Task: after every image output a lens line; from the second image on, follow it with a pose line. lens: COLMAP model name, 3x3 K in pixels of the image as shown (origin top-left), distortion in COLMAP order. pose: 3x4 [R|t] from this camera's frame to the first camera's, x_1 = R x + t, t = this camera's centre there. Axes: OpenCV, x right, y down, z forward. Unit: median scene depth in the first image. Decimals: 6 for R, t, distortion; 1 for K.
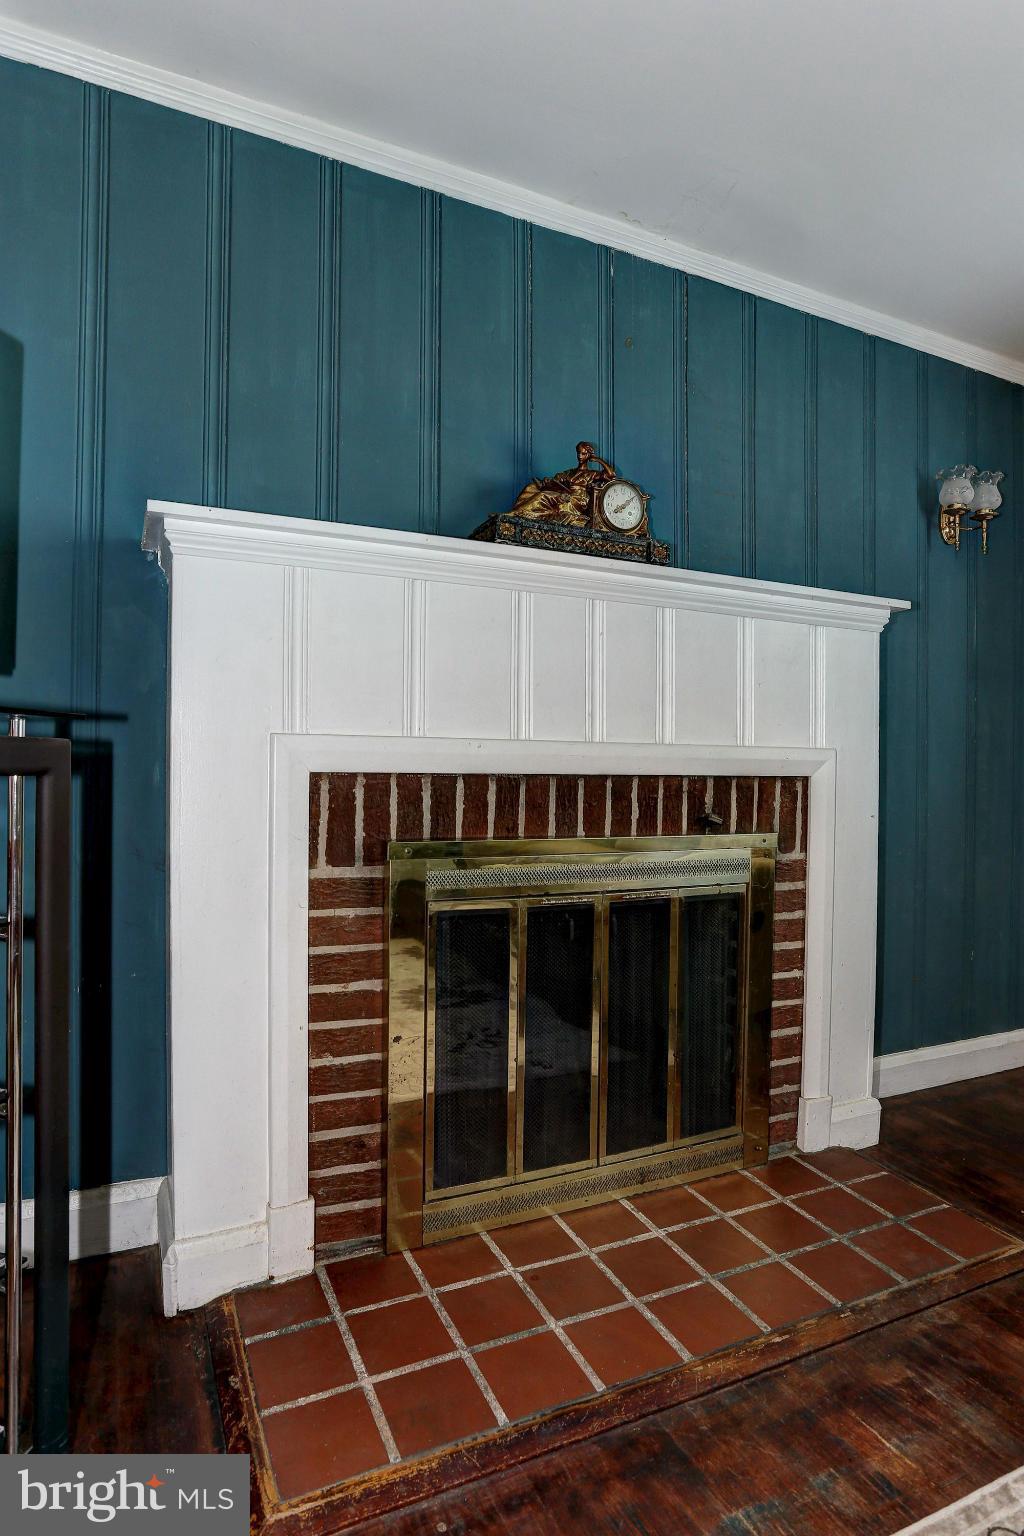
lens RADIAL K [[757.5, 0, 475.0], [0, 757.5, 779.4], [0, 0, 1]] dist [-0.049417, 0.037465]
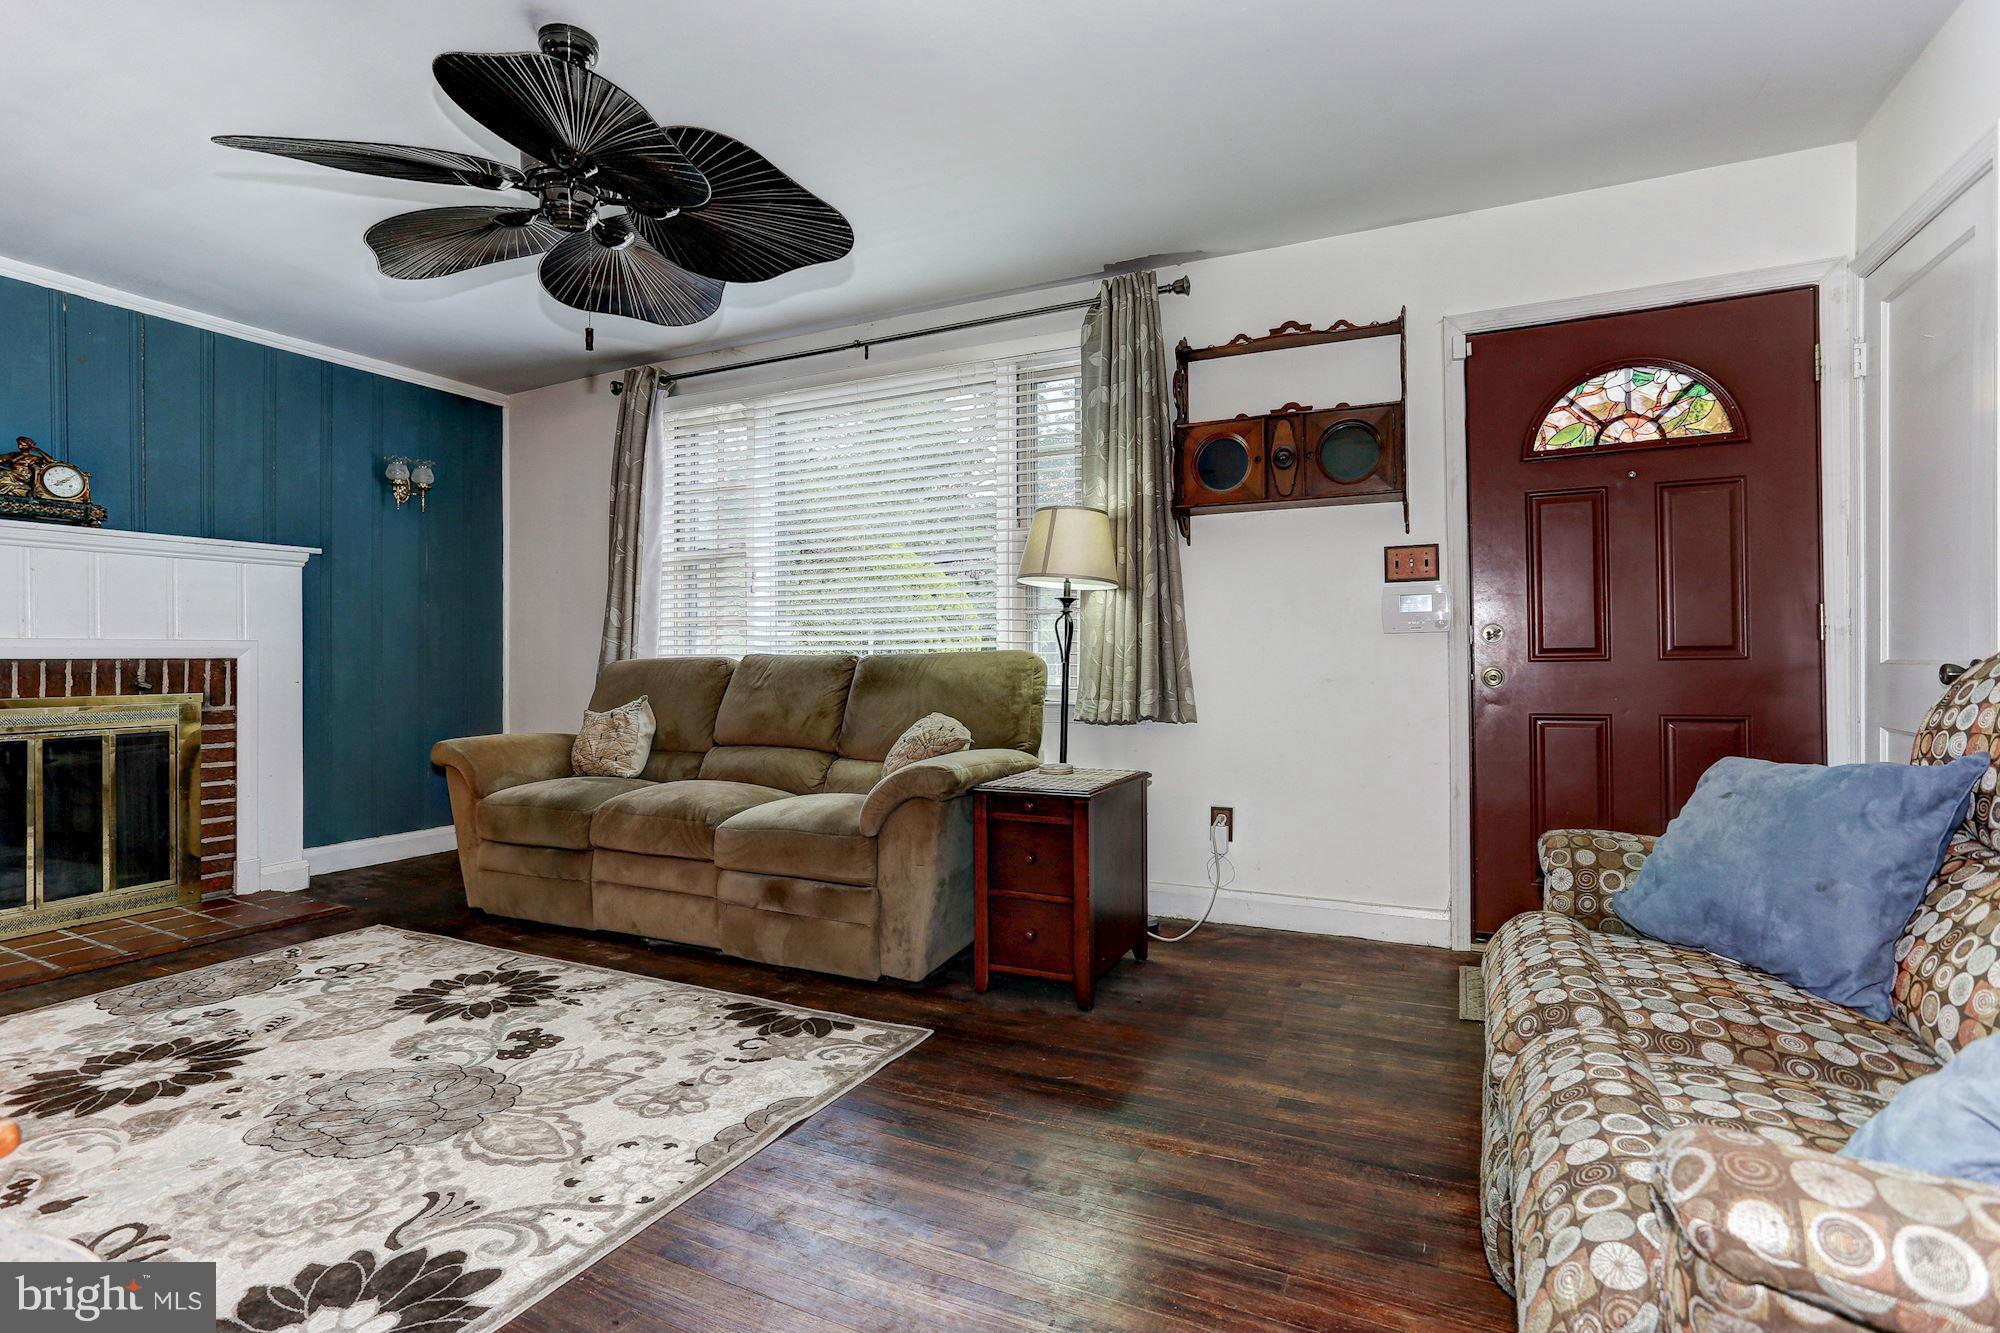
lens RADIAL K [[986.3, 0, 976.5], [0, 986.3, 658.4], [0, 0, 1]] dist [-0.049417, 0.037465]
pose [[0.760251, -0.008551, 0.649574, 0.319353], [0.005454, 0.999962, 0.006780, -0.009034], [-0.649607, -0.001612, 0.760268, -1.697078]]
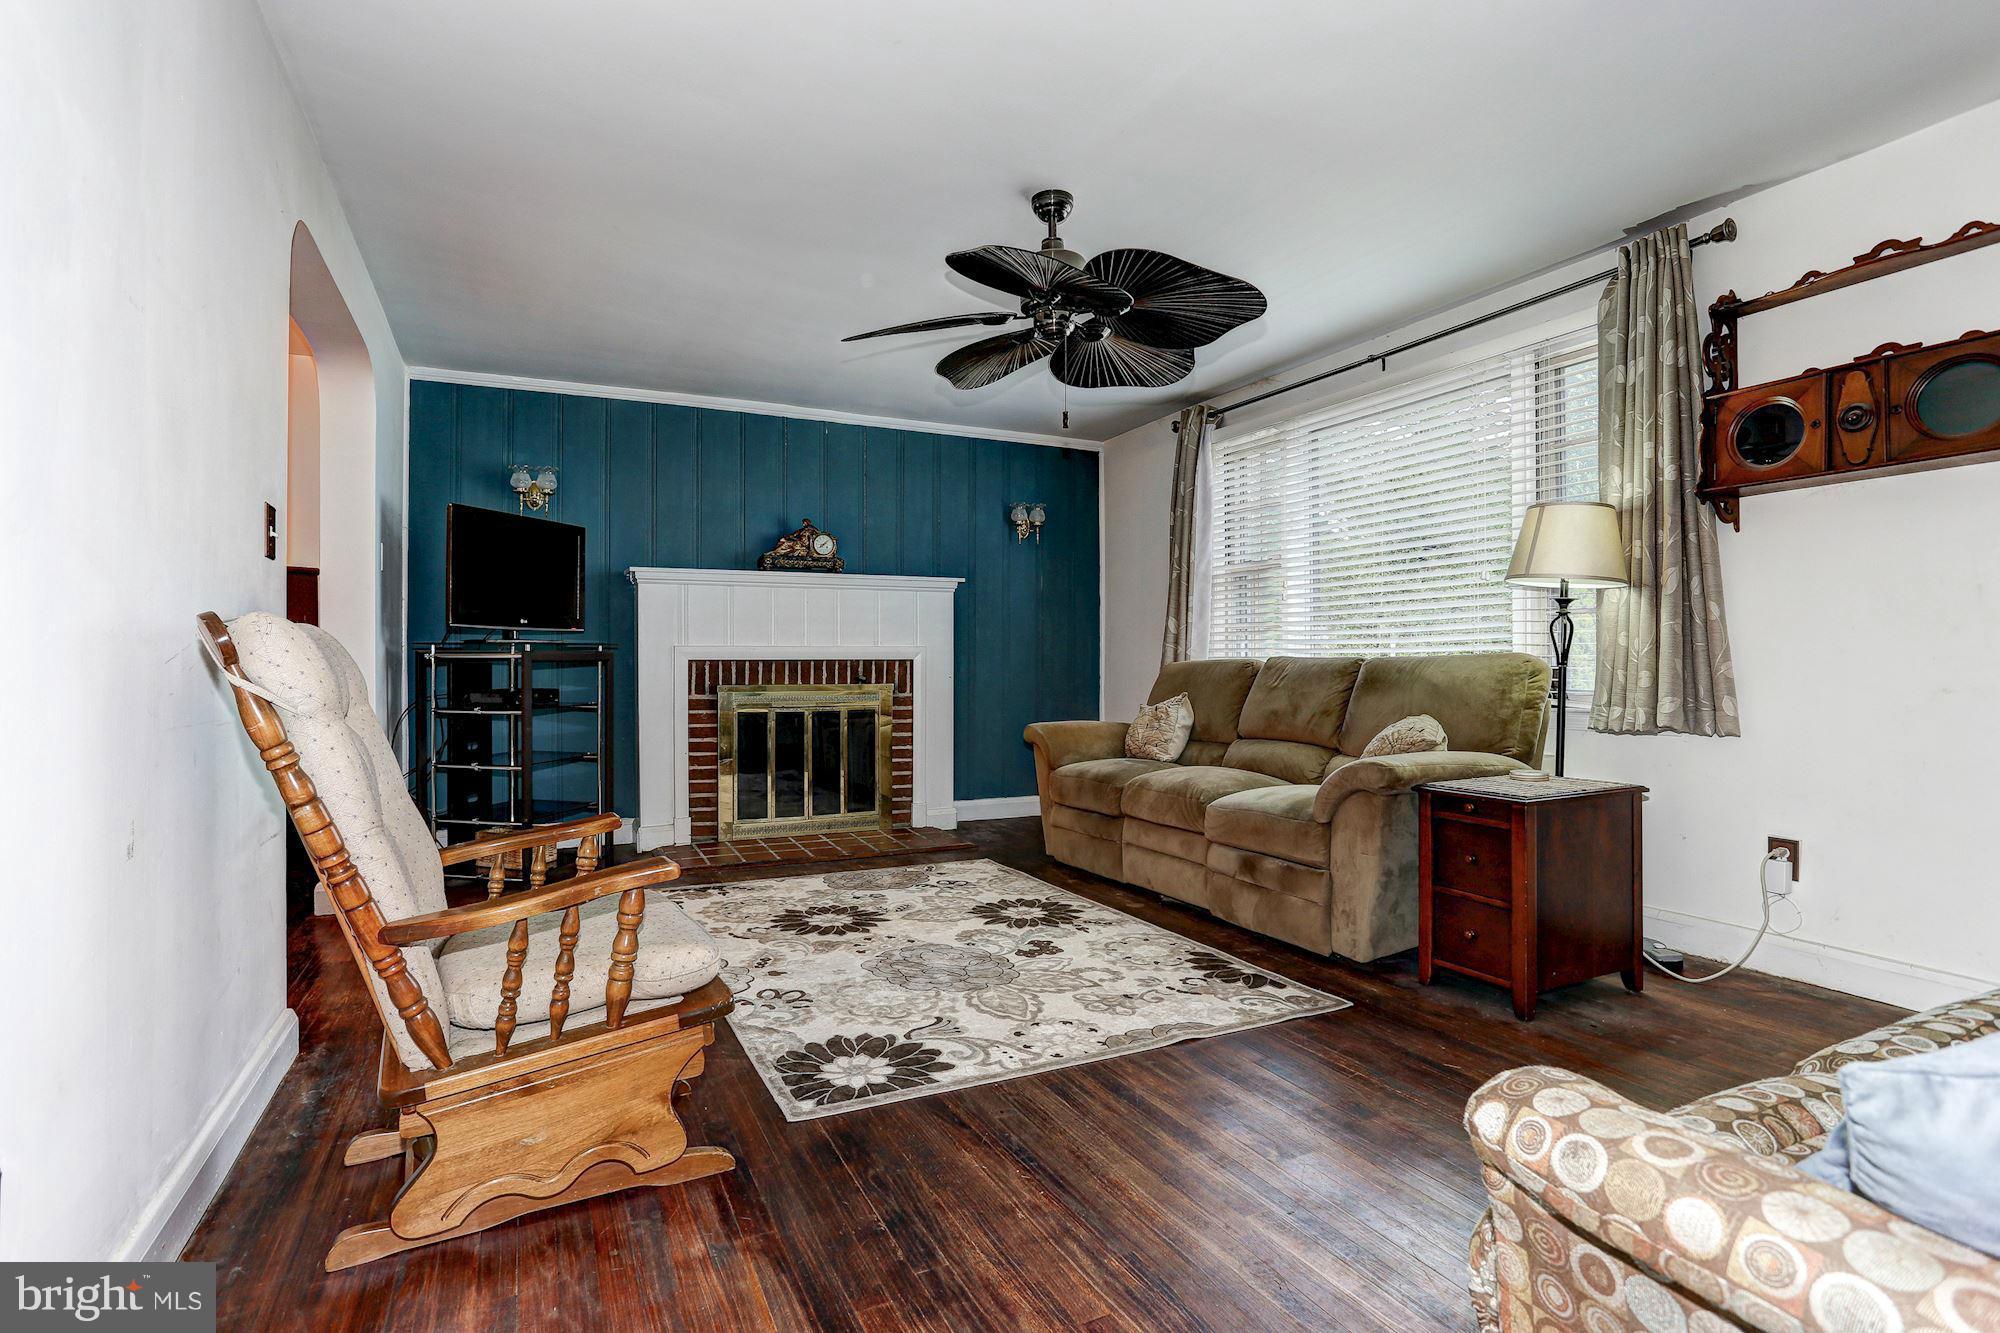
lens RADIAL K [[986.3, 0, 976.5], [0, 986.3, 658.4], [0, 0, 1]] dist [-0.049417, 0.037465]
pose [[0.998938, -0.006112, 0.045667, 0.531032], [0.006057, 0.999981, 0.001345, -0.010299], [-0.045674, -0.001067, 0.998956, -2.090644]]
